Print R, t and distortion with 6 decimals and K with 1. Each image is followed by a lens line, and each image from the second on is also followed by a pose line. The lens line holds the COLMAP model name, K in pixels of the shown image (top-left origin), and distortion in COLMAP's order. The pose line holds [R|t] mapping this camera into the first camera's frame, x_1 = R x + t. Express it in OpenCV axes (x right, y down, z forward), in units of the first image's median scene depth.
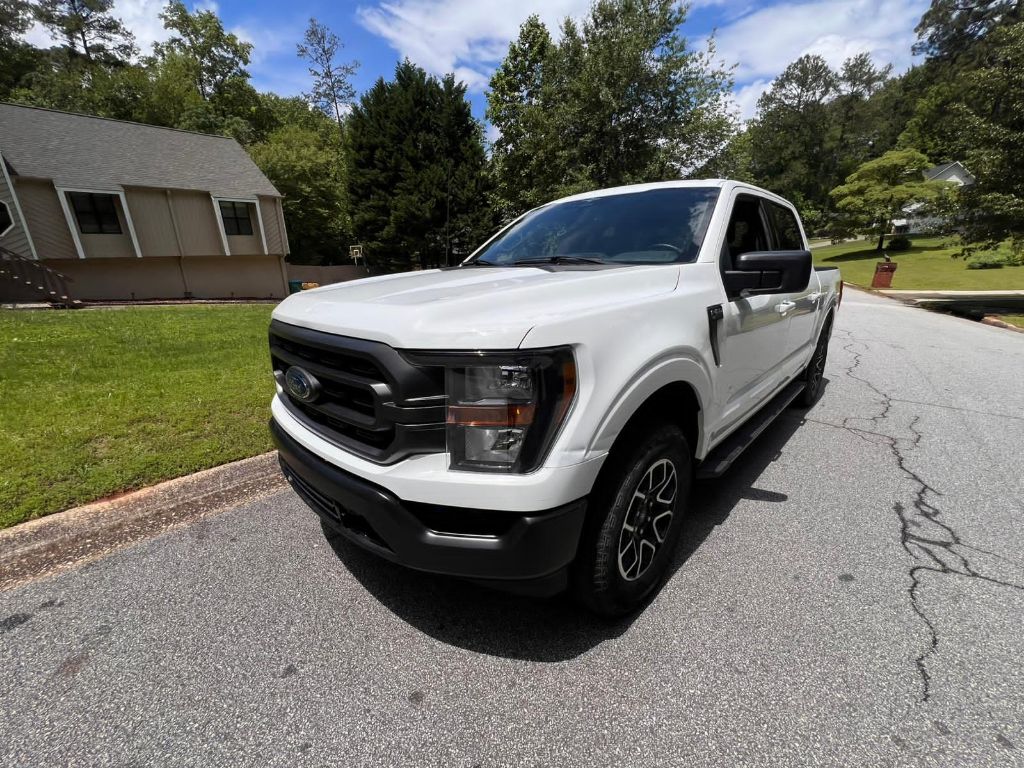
lens RADIAL K [[405.8, 0, 507.3], [0, 405.8, 382.9], [0, 0, 1]] dist [-0.002357, 0.000195]
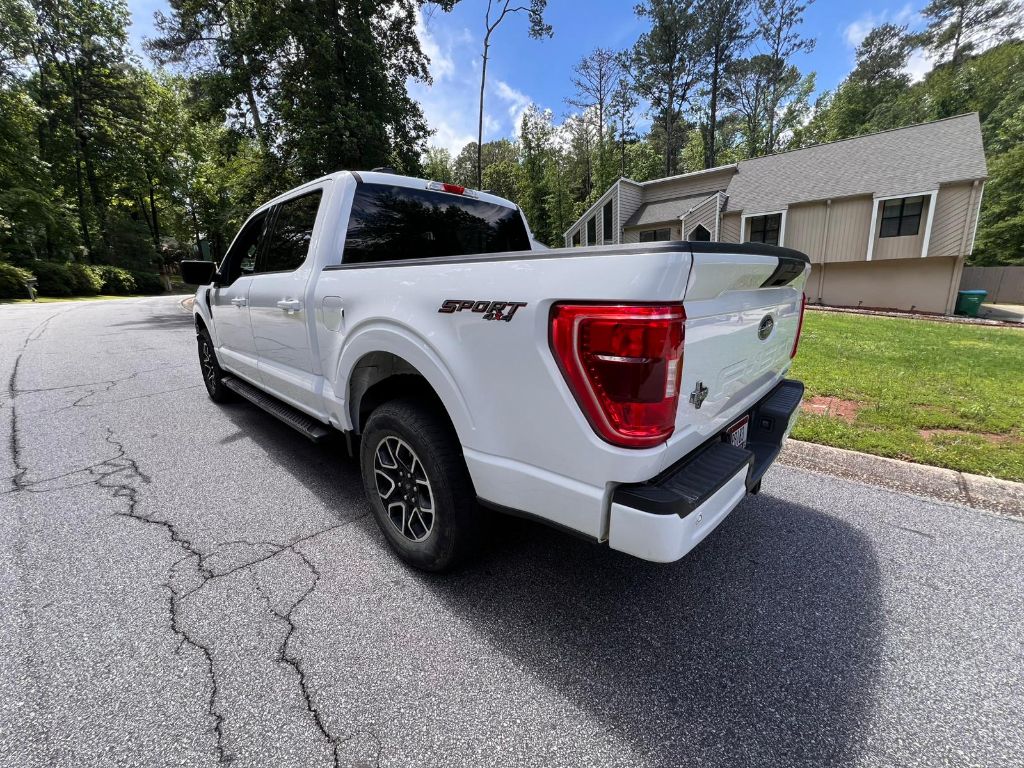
lens RADIAL K [[405.8, 0, 511.4], [0, 405.8, 380.8], [0, 0, 1]] dist [-0.002357, 0.000195]
pose [[0.028698, 0.247556, -0.968448, 0.156155], [-0.267313, 0.935462, 0.231203, -0.037358], [0.963182, 0.252244, 0.093021, 0.139427]]
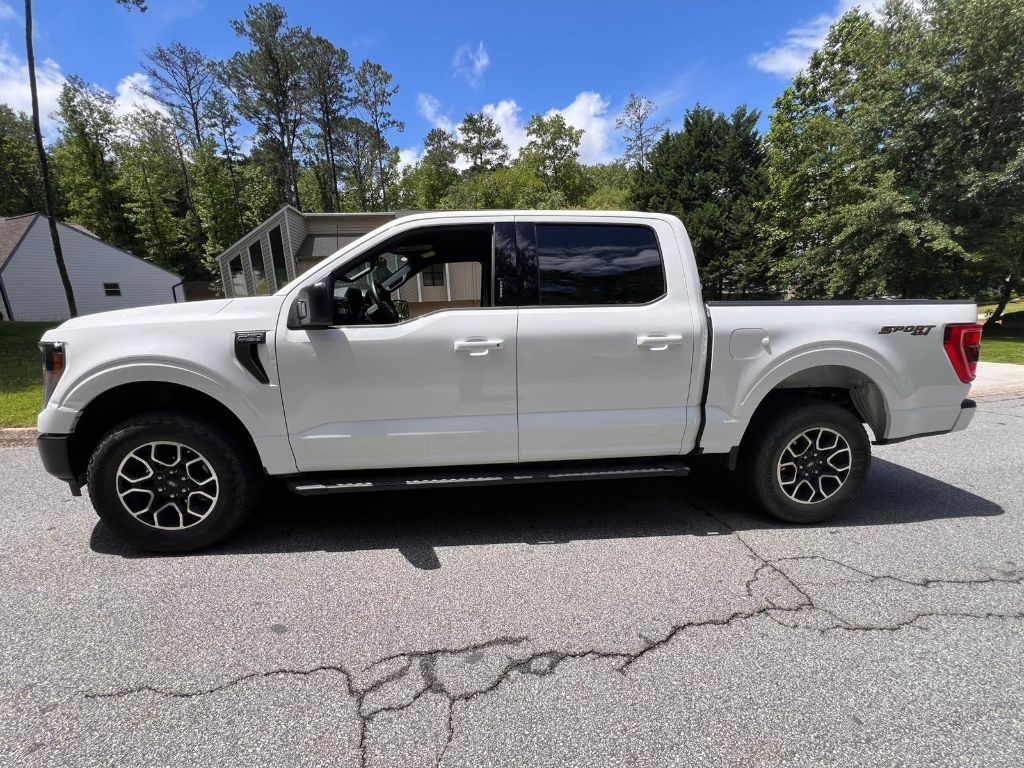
lens RADIAL K [[405.8, 0, 508.8], [0, 405.8, 382.7], [0, 0, 1]] dist [-0.002357, 0.000195]
pose [[0.772652, 0.113758, -0.624554, 0.103645], [-0.173798, 0.984132, -0.035757, -0.007409], [0.610576, 0.136174, 0.780163, 0.031108]]
